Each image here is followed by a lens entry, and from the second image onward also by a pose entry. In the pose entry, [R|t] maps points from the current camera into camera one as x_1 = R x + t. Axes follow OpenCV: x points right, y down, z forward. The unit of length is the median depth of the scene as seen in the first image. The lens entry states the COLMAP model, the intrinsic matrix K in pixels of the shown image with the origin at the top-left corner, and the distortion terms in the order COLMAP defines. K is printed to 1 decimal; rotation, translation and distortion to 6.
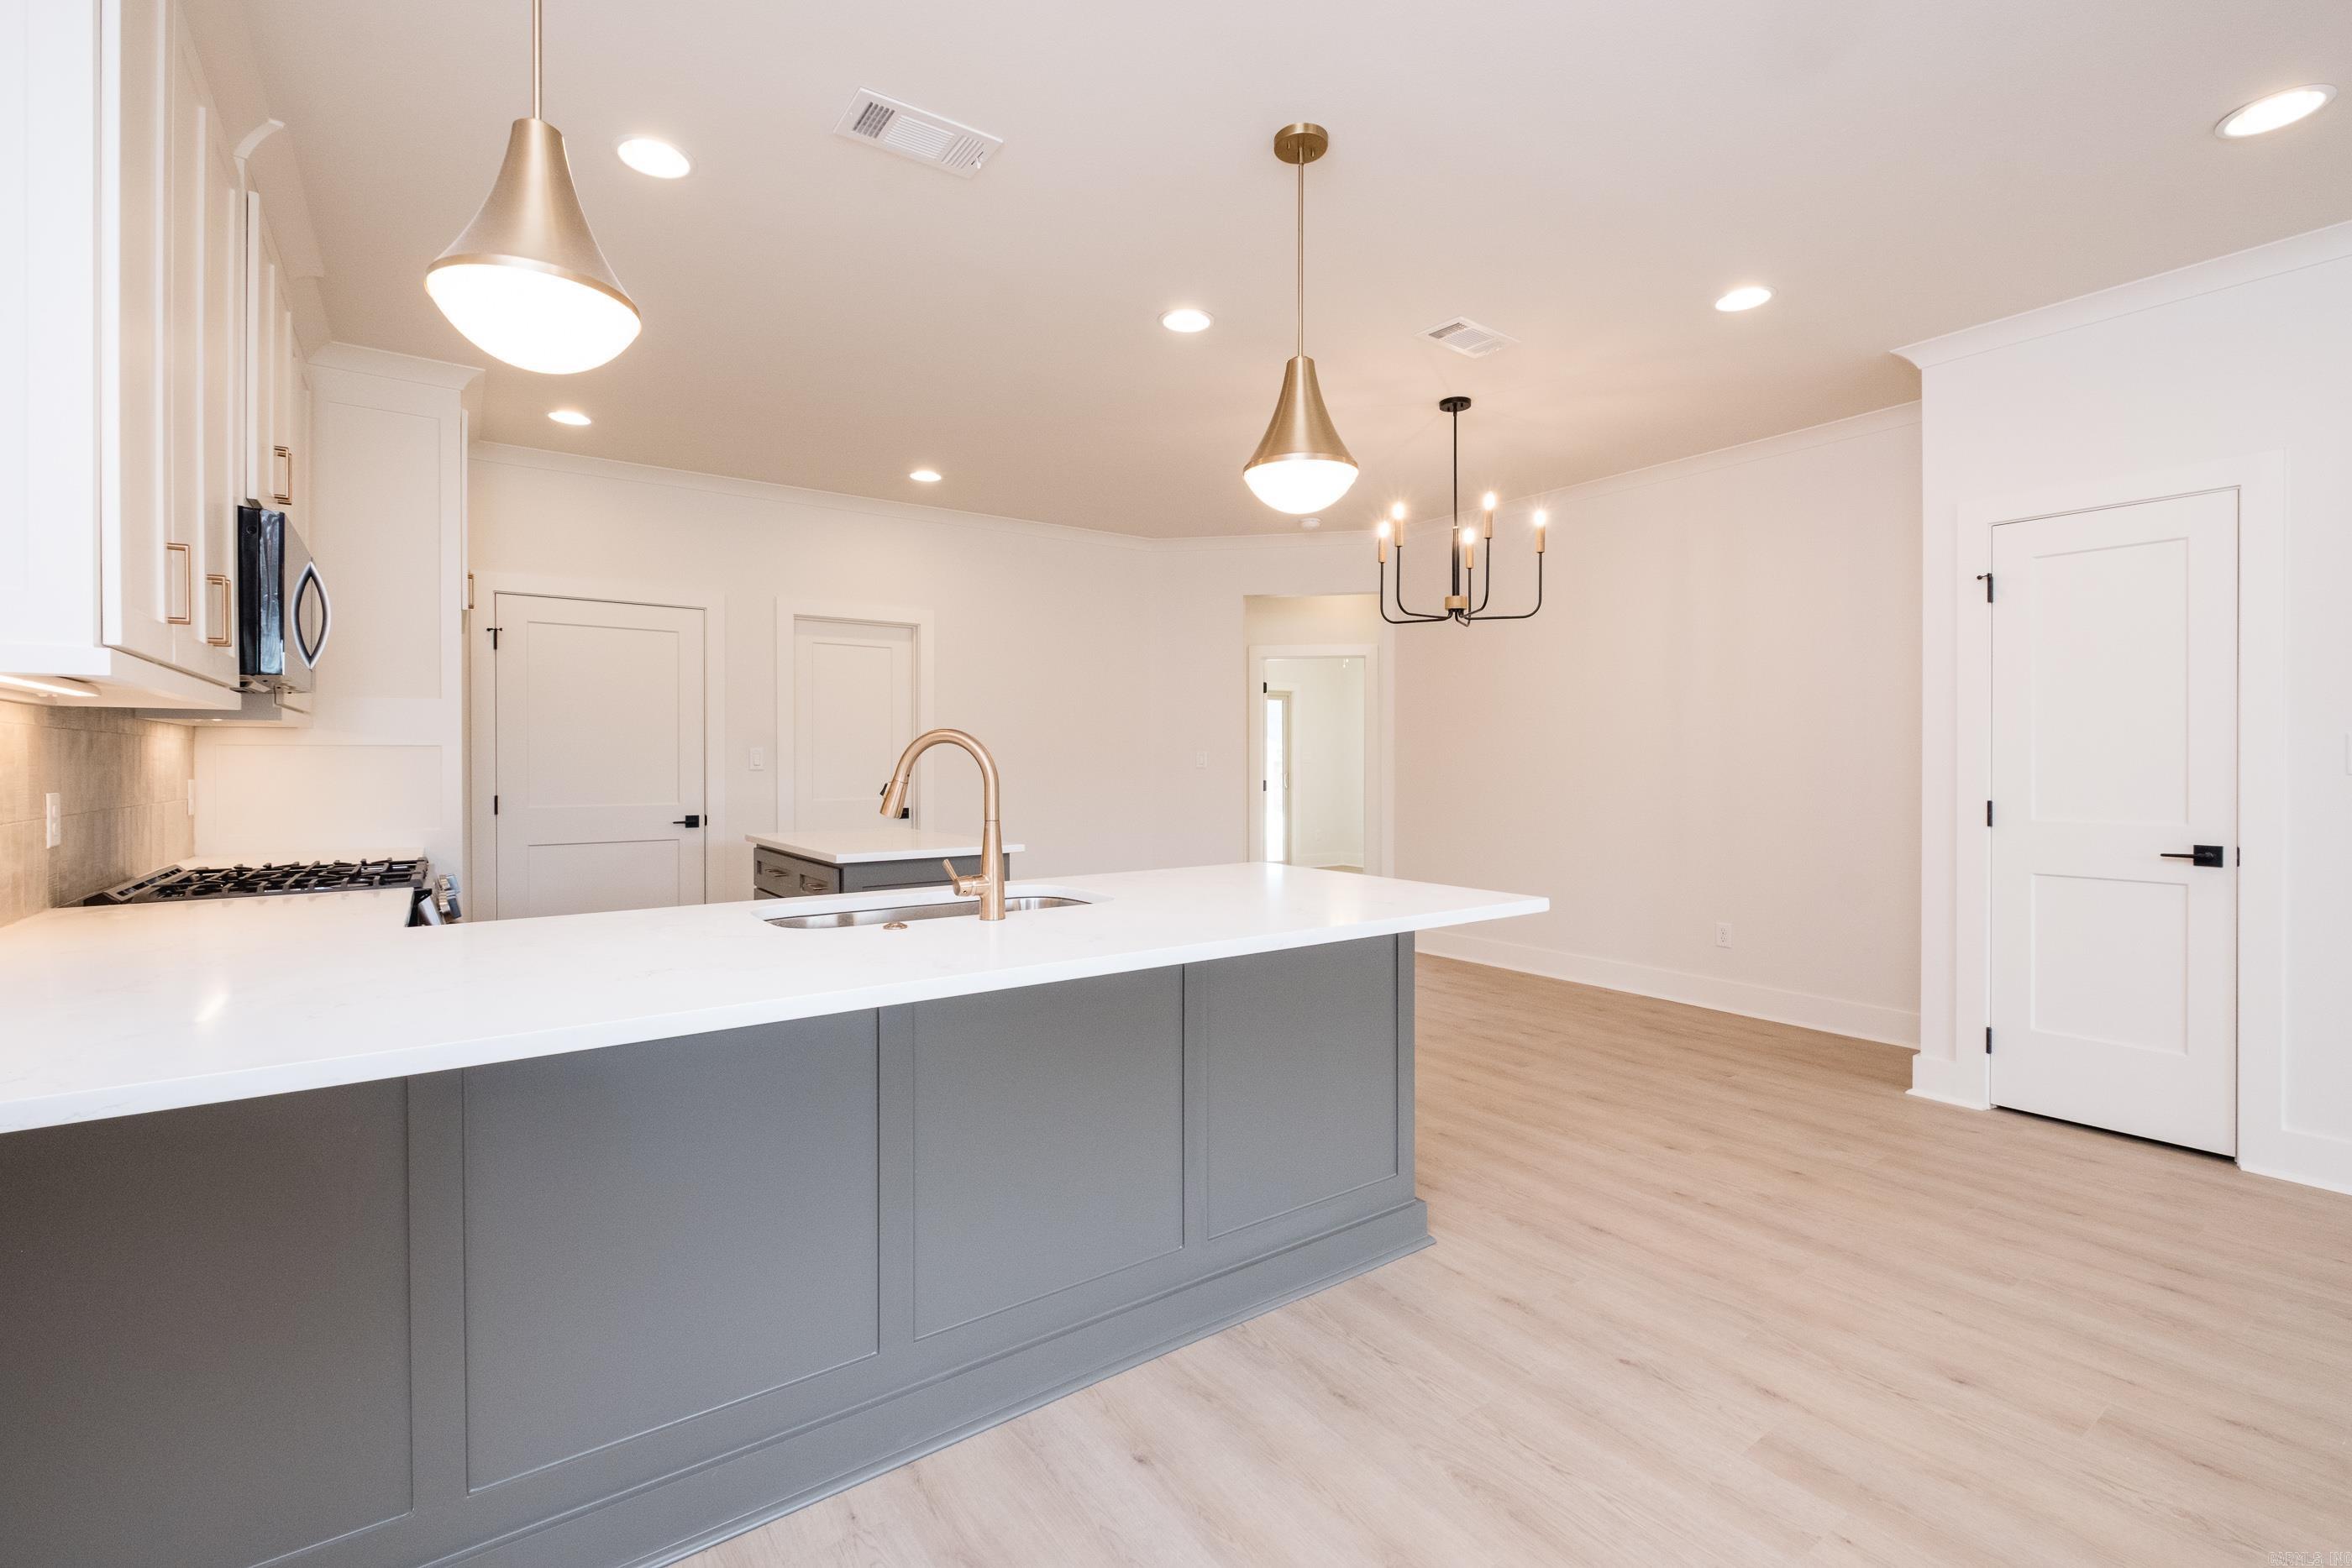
lens RADIAL K [[1019.5, 0, 1170.3], [0, 1019.5, 769.9], [0, 0, 1]] dist [0.000303, -0.000166]
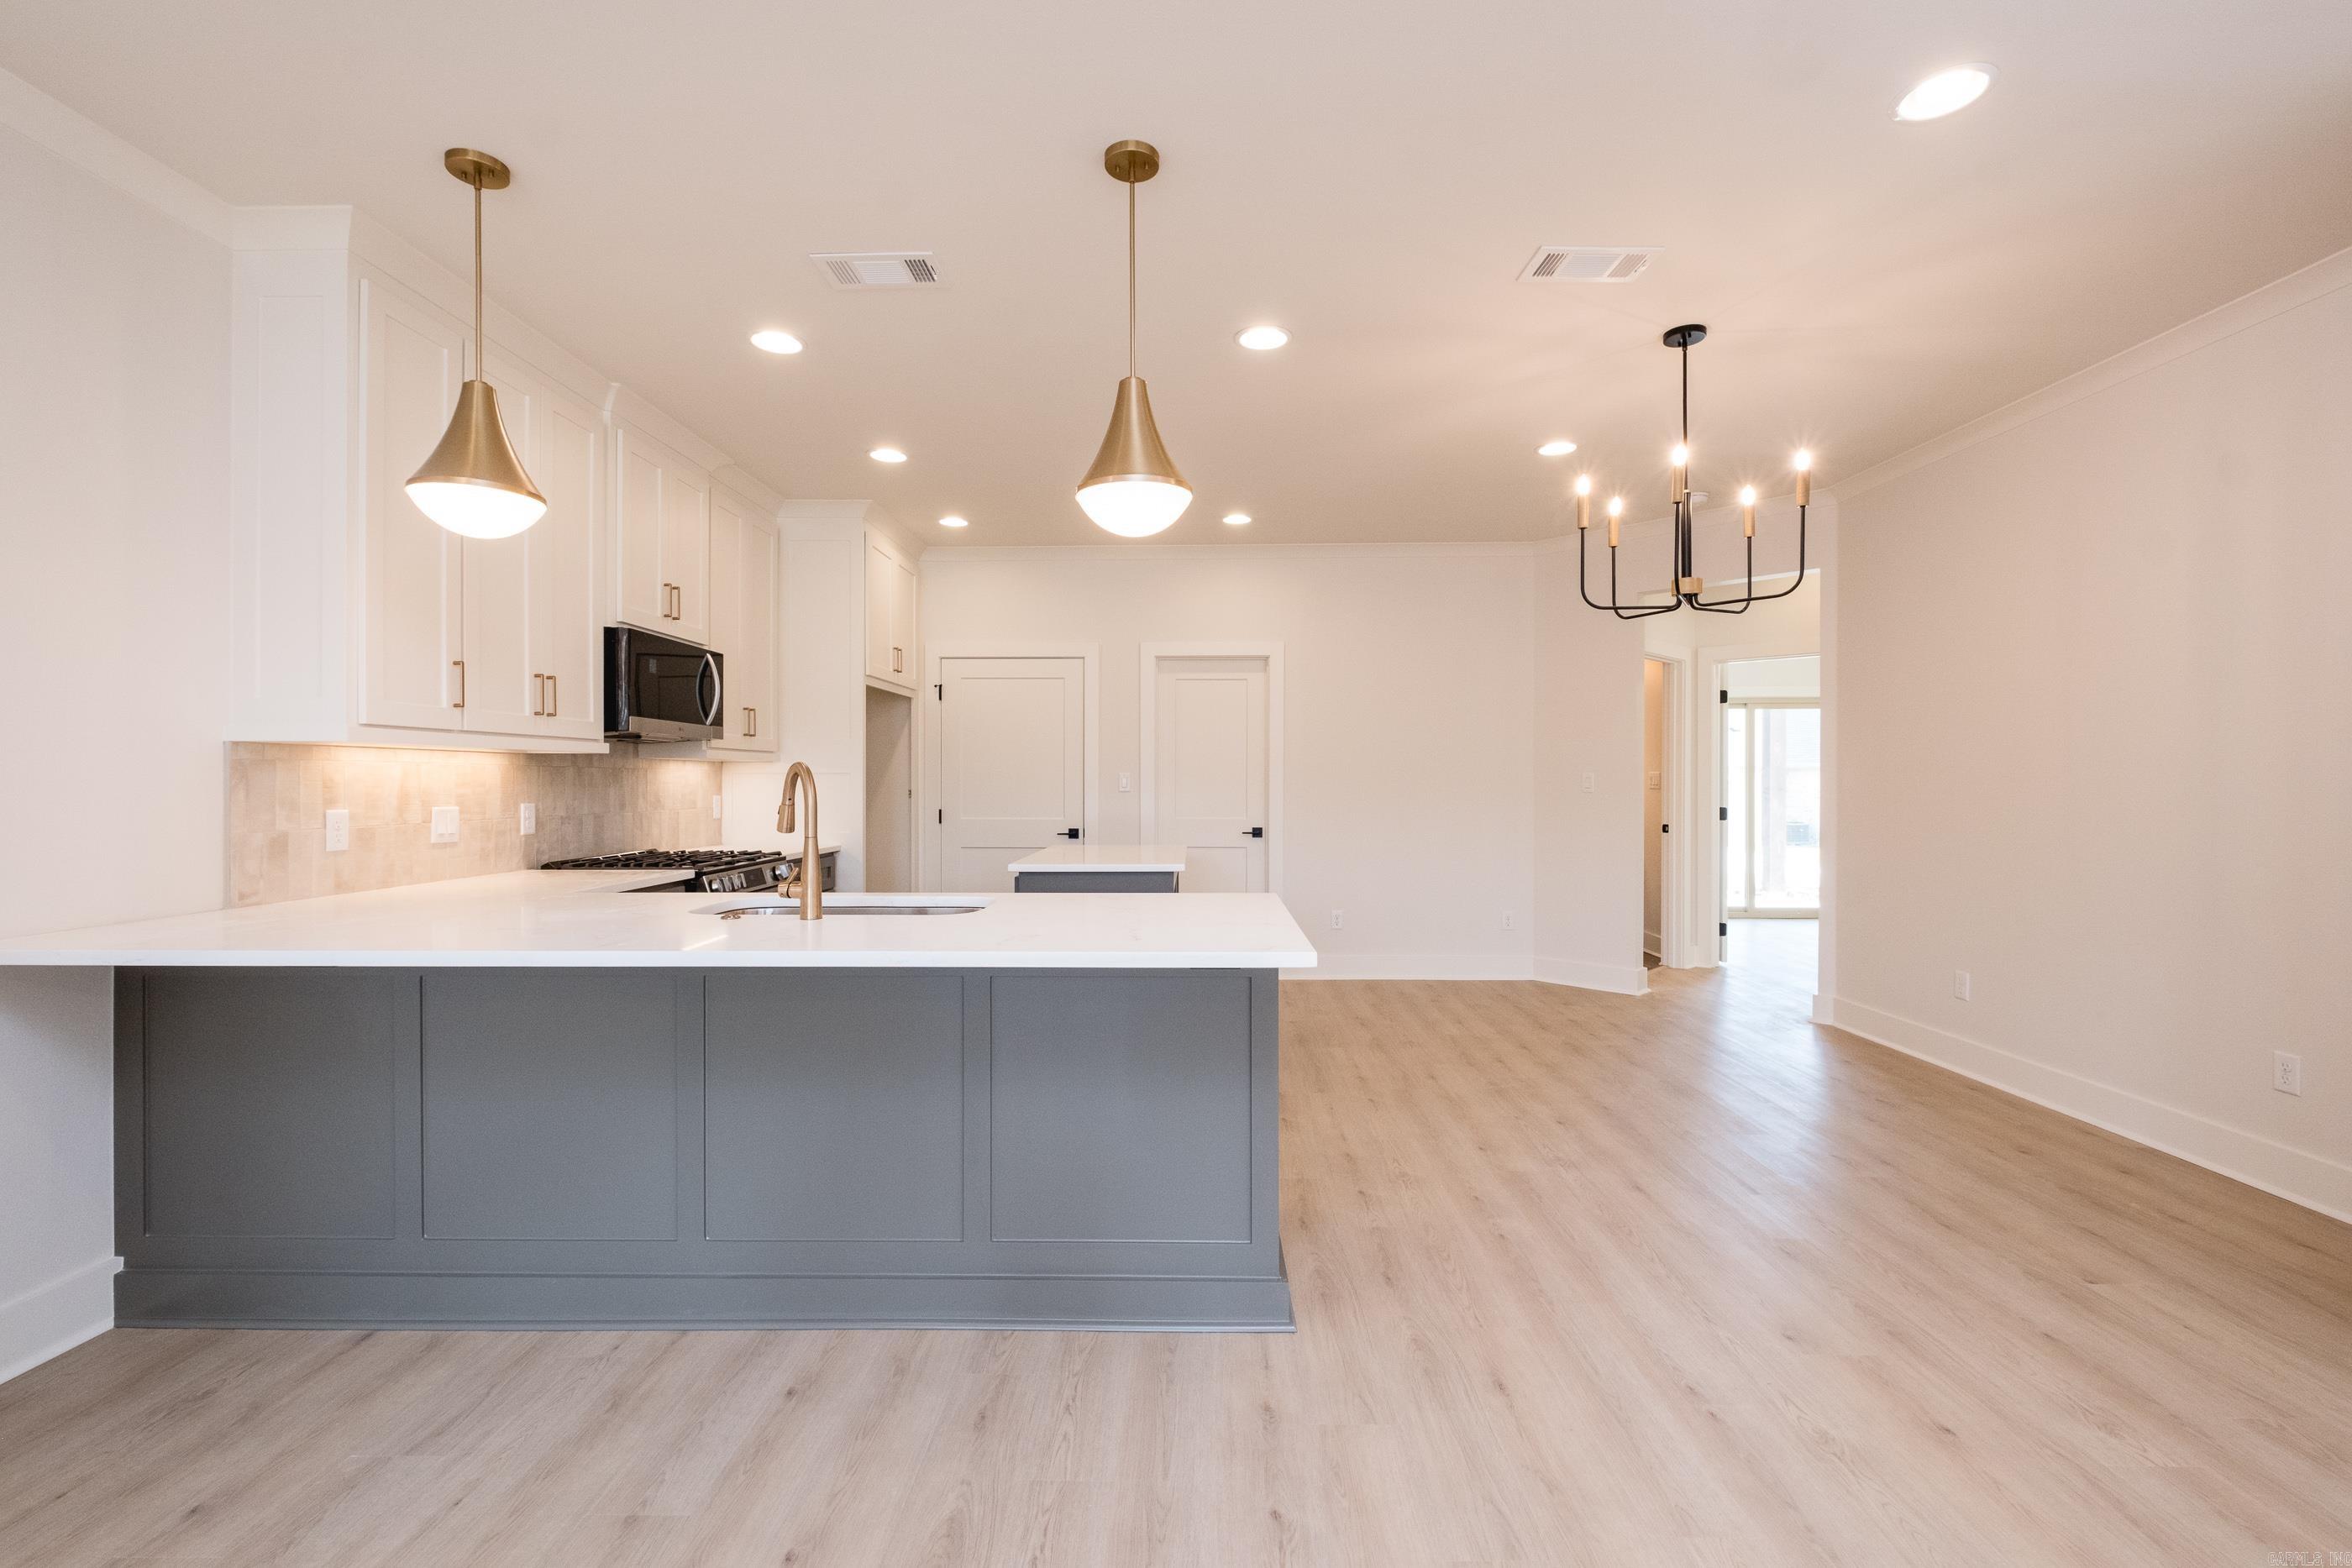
lens RADIAL K [[1003.0, 0, 1185.7], [0, 1003.0, 782.6], [0, 0, 1]] dist [0.000208, -0.000865]
pose [[0.806717, 0.002020, -0.590935, 0.510185], [-0.006238, 0.999968, -0.005098, -0.007008], [0.590906, 0.007799, 0.806703, 0.171838]]
